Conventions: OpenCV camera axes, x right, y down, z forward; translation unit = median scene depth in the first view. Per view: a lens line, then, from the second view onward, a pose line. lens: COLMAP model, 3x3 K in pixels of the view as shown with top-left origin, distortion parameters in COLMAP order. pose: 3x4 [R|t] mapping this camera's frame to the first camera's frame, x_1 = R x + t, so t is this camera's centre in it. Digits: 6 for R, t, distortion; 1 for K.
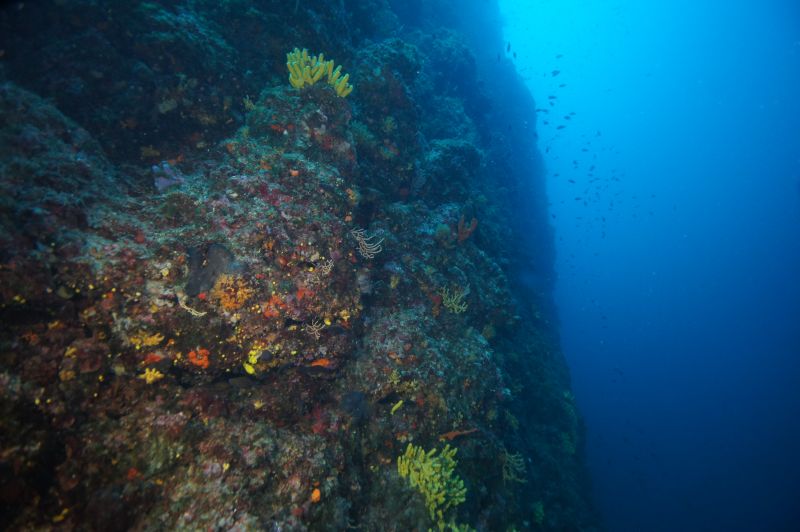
lens RADIAL K [[426.0, 0, 400.0], [0, 426.0, 266.0], [0, 0, 1]] dist [0.045782, 0.000237]
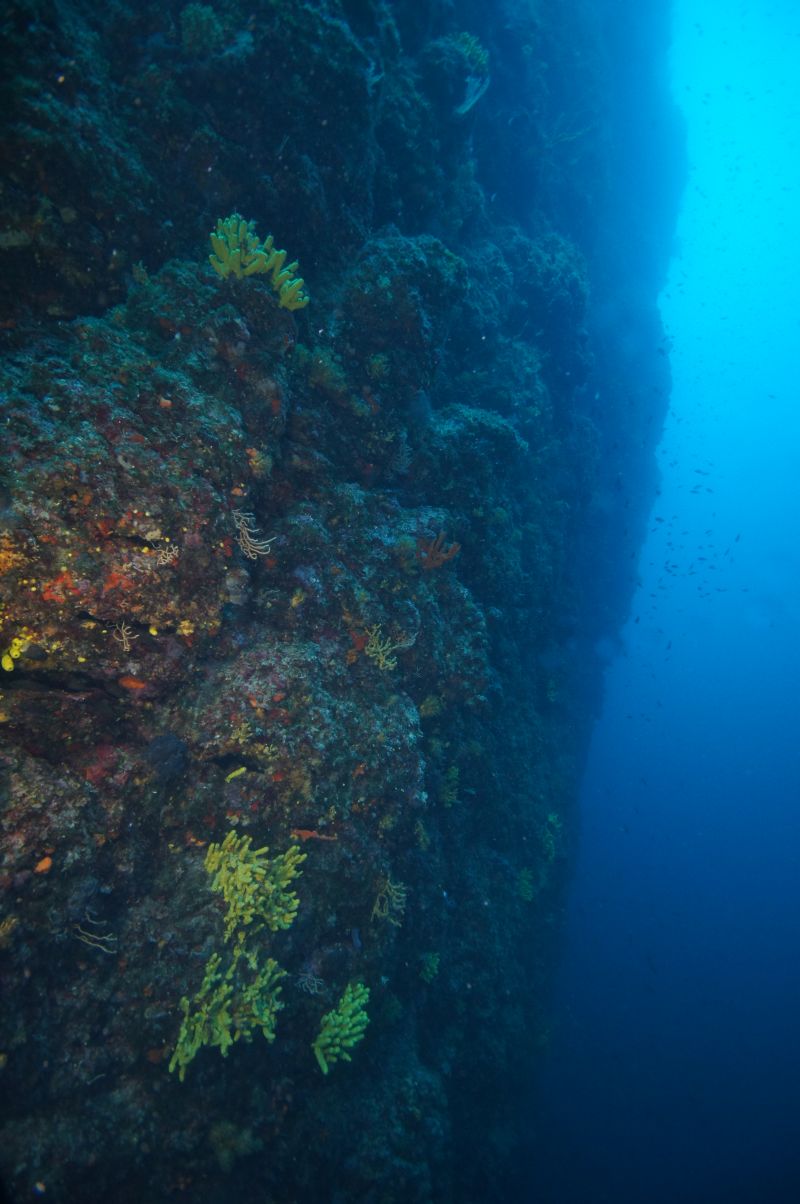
lens RADIAL K [[638.0, 0, 400.0], [0, 638.0, 602.0], [0, 0, 1]] dist [0.065759, -0.042118]
pose [[0.949817, 0.311539, 0.028141, 0.142184], [-0.312682, 0.948134, 0.057198, -0.082322], [-0.008863, -0.063126, 0.997966, -0.014523]]
